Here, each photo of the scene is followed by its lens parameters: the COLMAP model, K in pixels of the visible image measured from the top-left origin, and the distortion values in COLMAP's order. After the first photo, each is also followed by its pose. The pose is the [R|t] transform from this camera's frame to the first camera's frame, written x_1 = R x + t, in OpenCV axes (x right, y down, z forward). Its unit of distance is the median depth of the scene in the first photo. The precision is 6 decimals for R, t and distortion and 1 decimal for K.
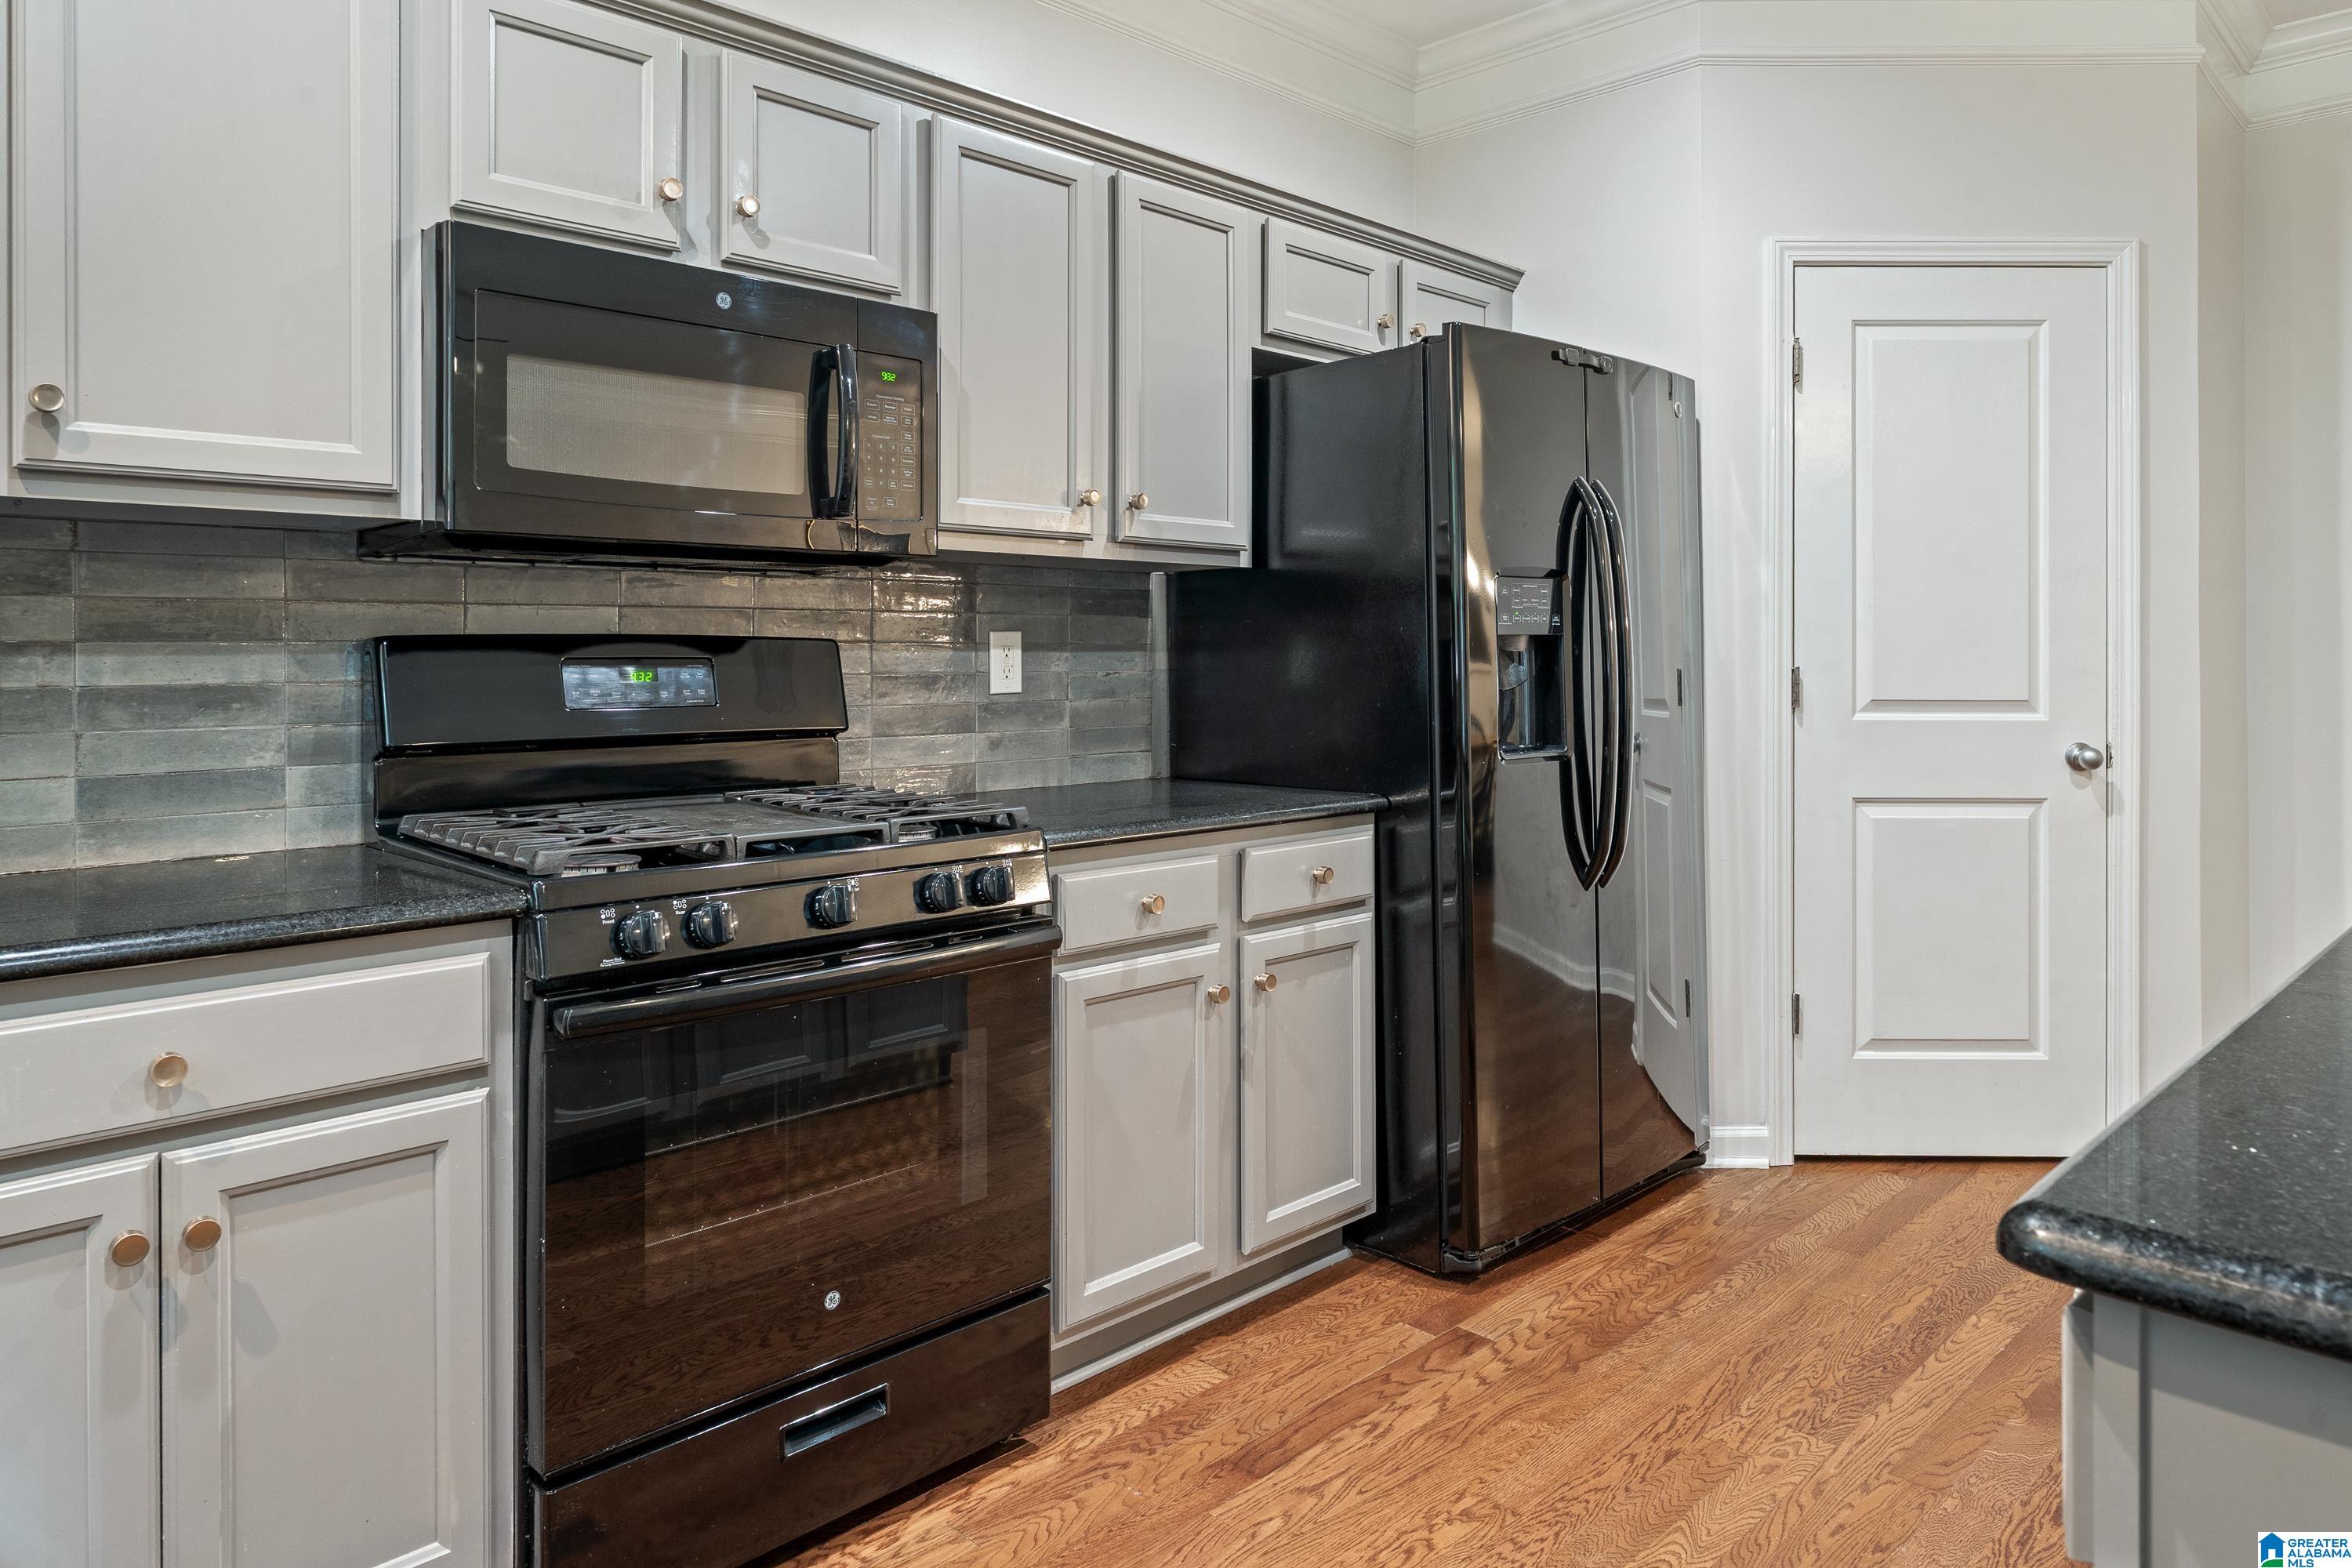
lens RADIAL K [[1464.8, 0, 1160.7], [0, 1464.8, 661.0], [0, 0, 1]] dist [0.005994, -0.000145]
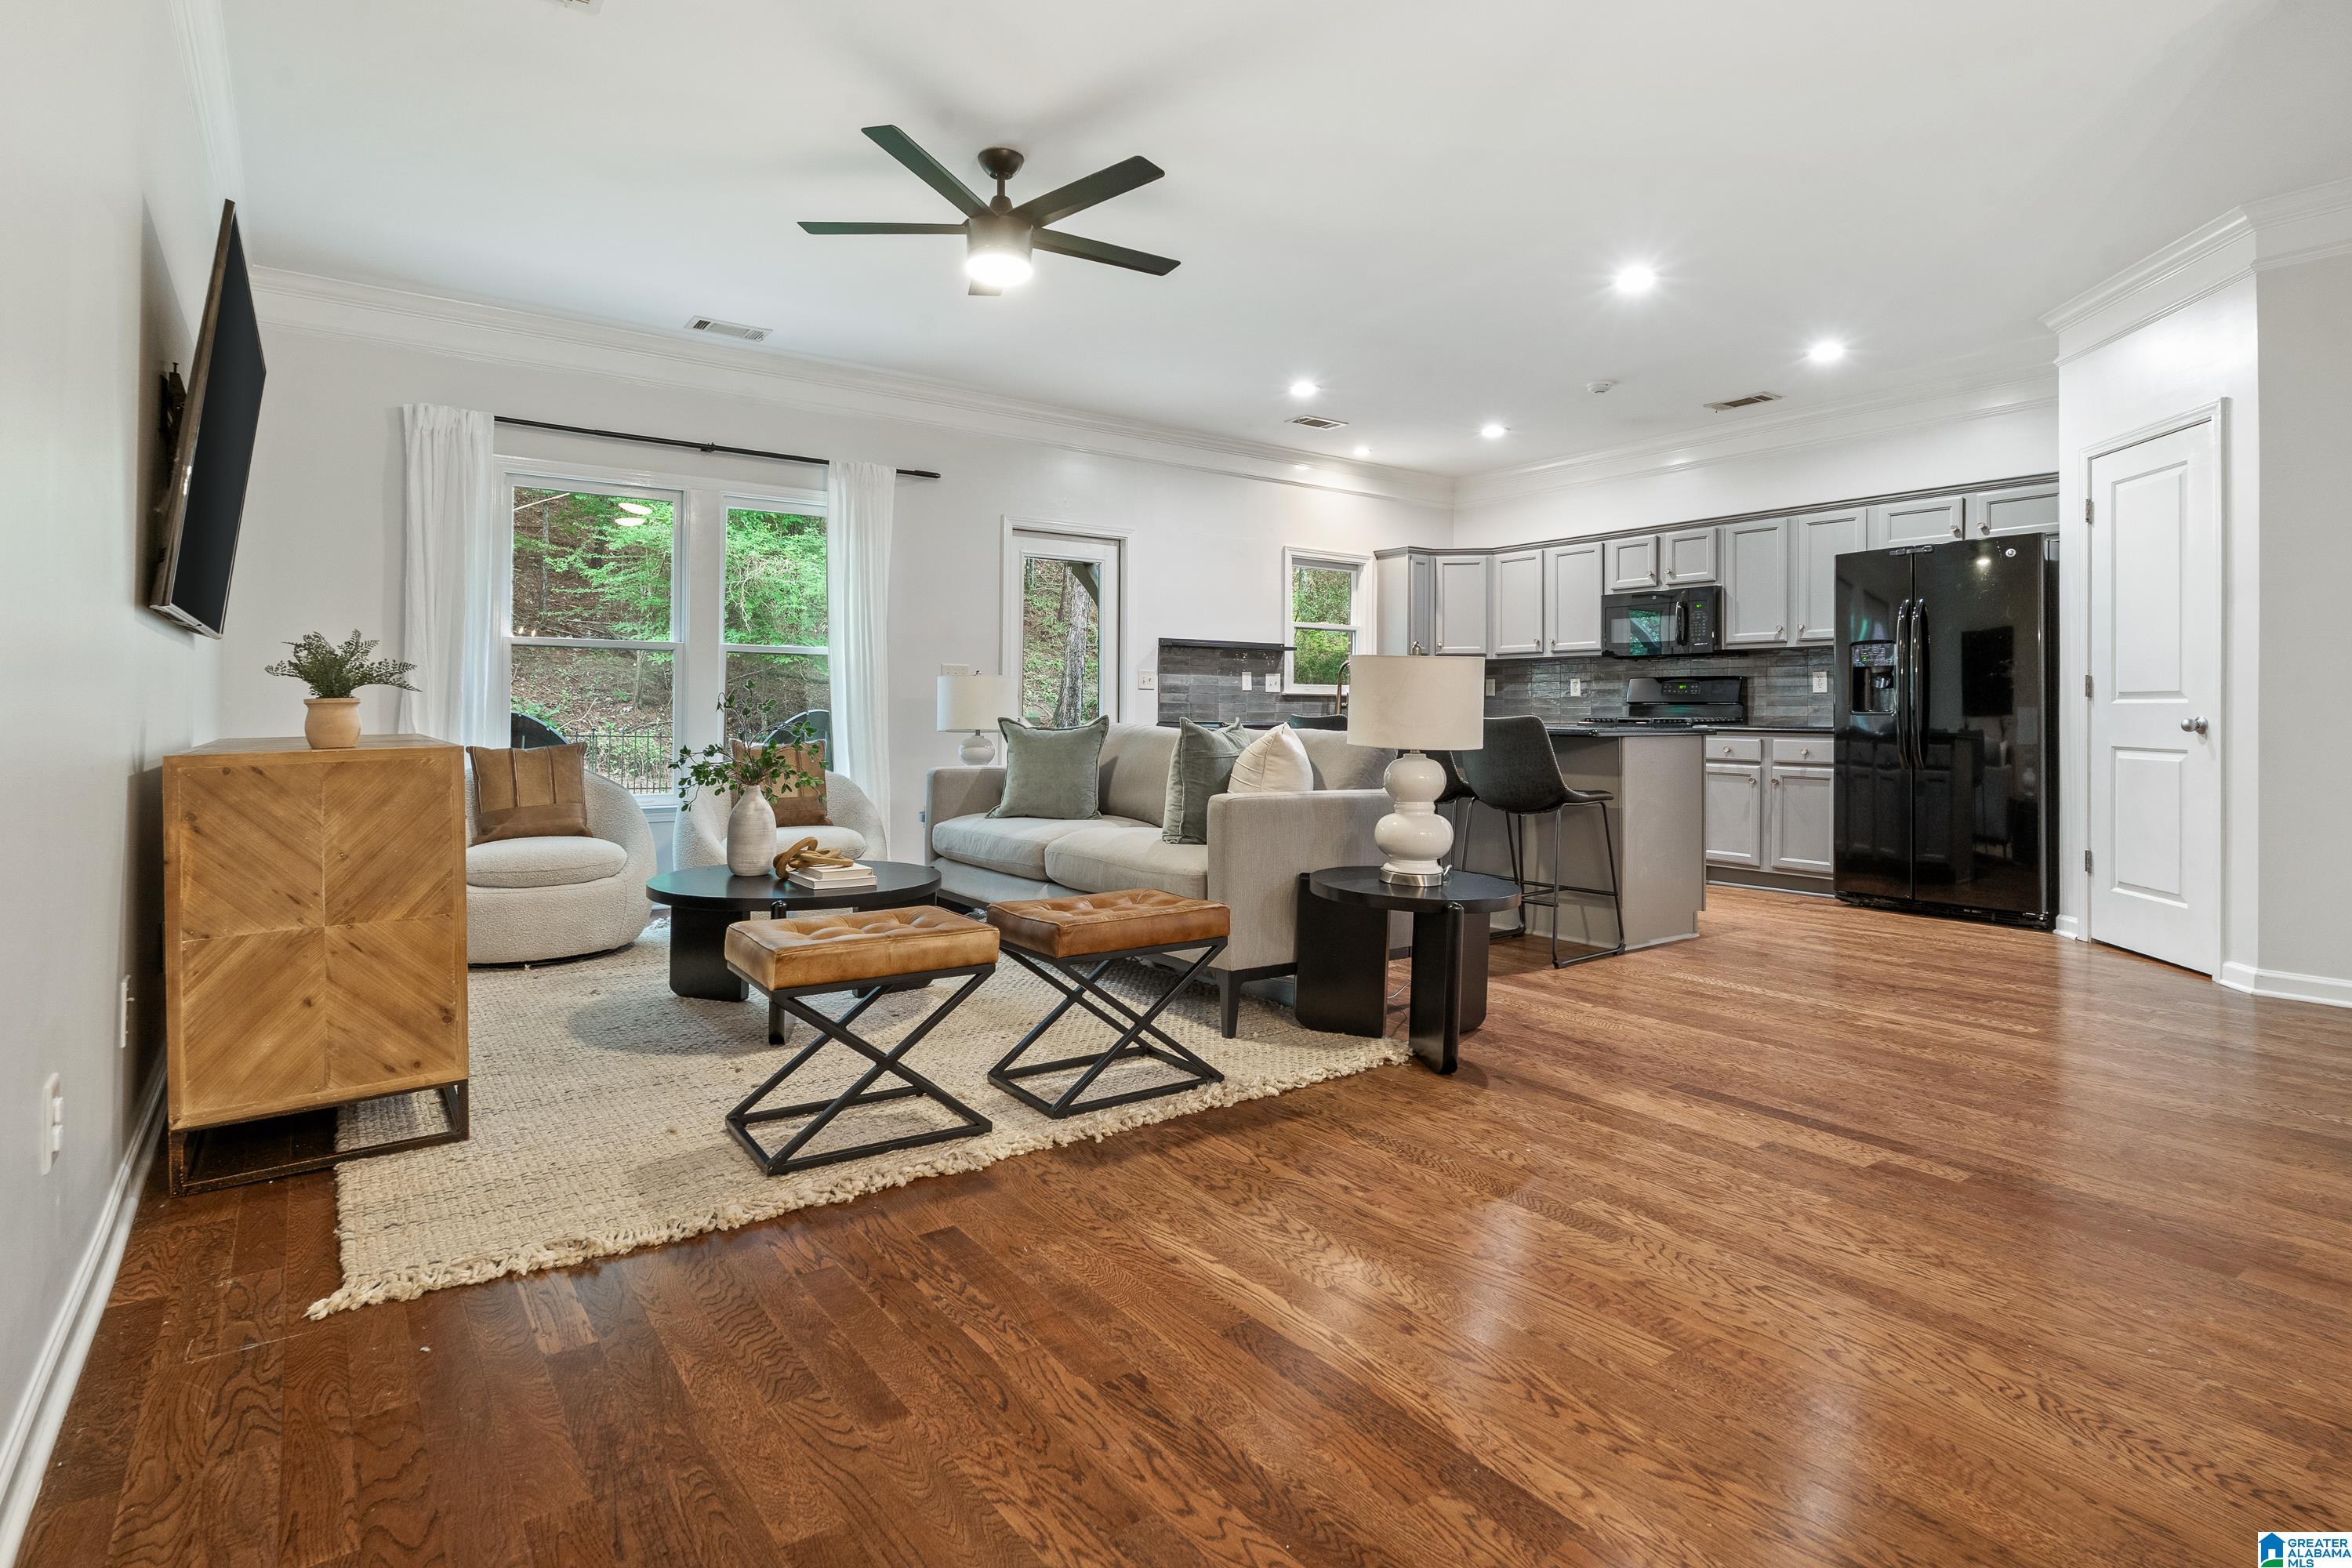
lens RADIAL K [[1193.7, 0, 1188.7], [0, 1193.7, 710.0], [0, 0, 1]] dist [0.020377, -0.000515]
pose [[-0.120555, -0.000285, -0.992707, 2.651706], [-0.010055, 0.999949, 0.000934, 0.073353], [0.992656, 0.010094, -0.120551, 0.058648]]
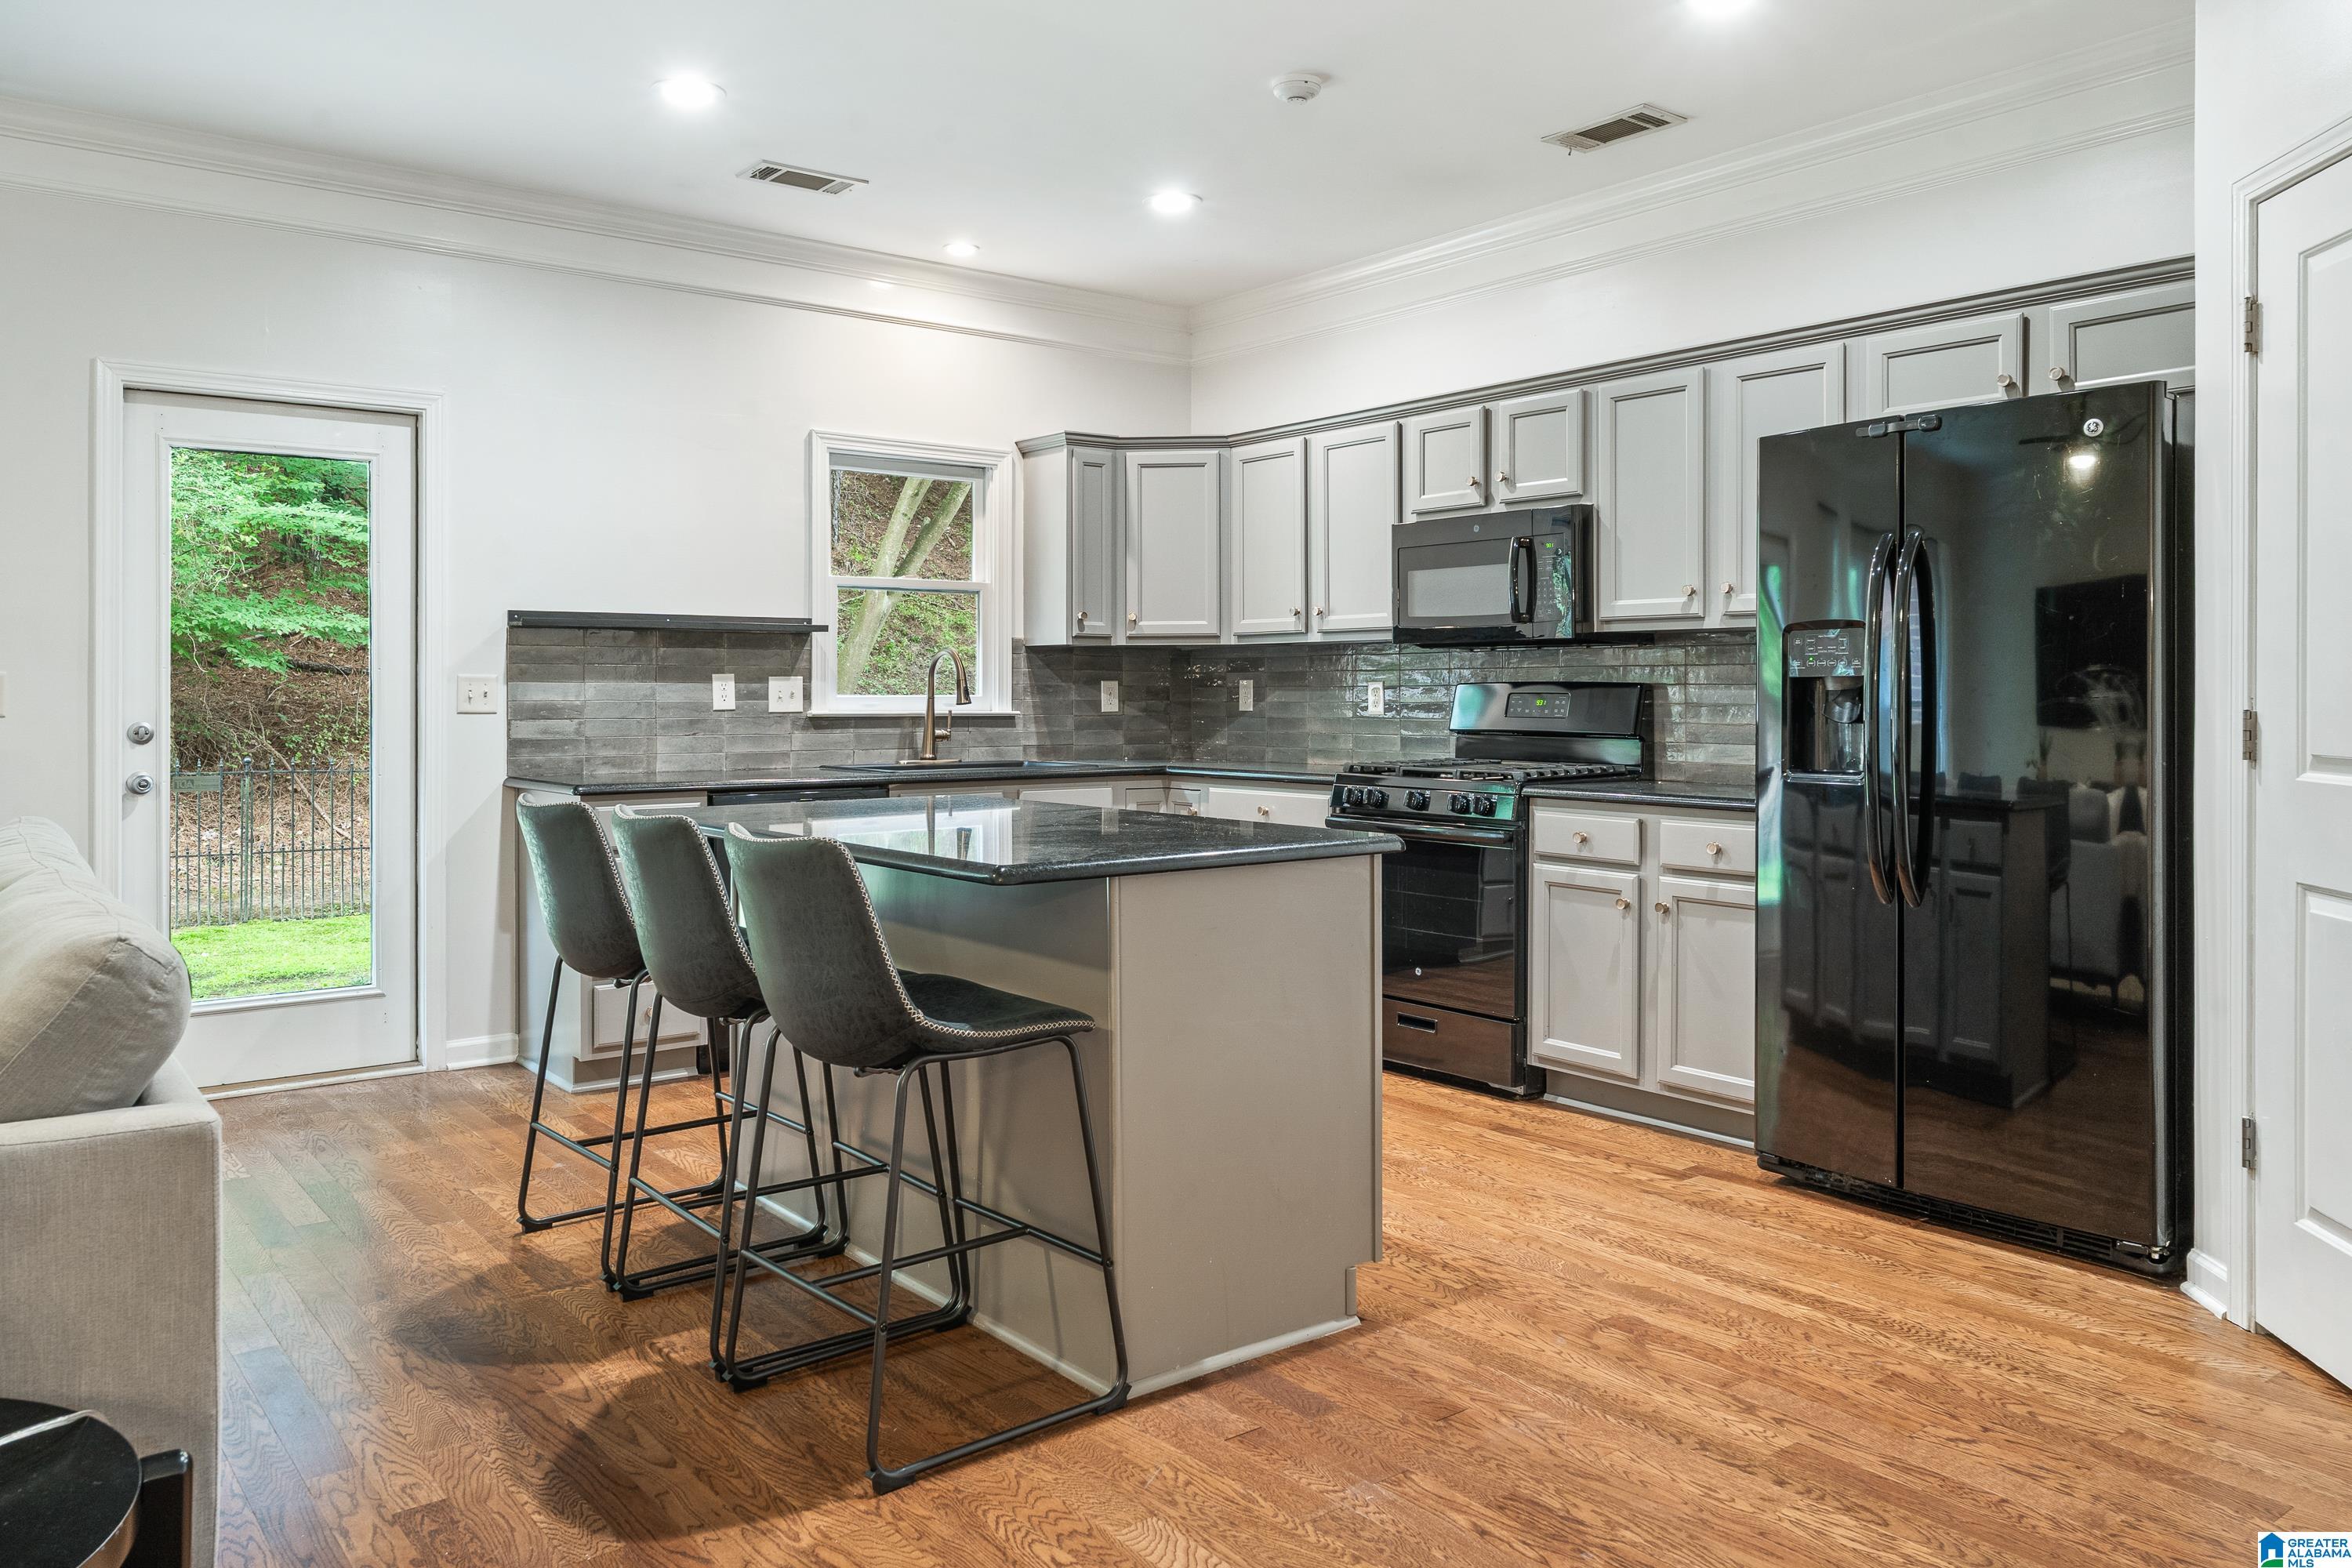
lens RADIAL K [[1699.1, 0, 1178.6], [0, 1699.1, 707.1], [0, 0, 1]] dist [0.012927, 0.009588]
pose [[-0.097291, 0.011580, -0.995189, 1.793780], [-0.005111, 0.999913, 0.012135, -0.007700], [0.995243, 0.006267, -0.097223, 0.641367]]
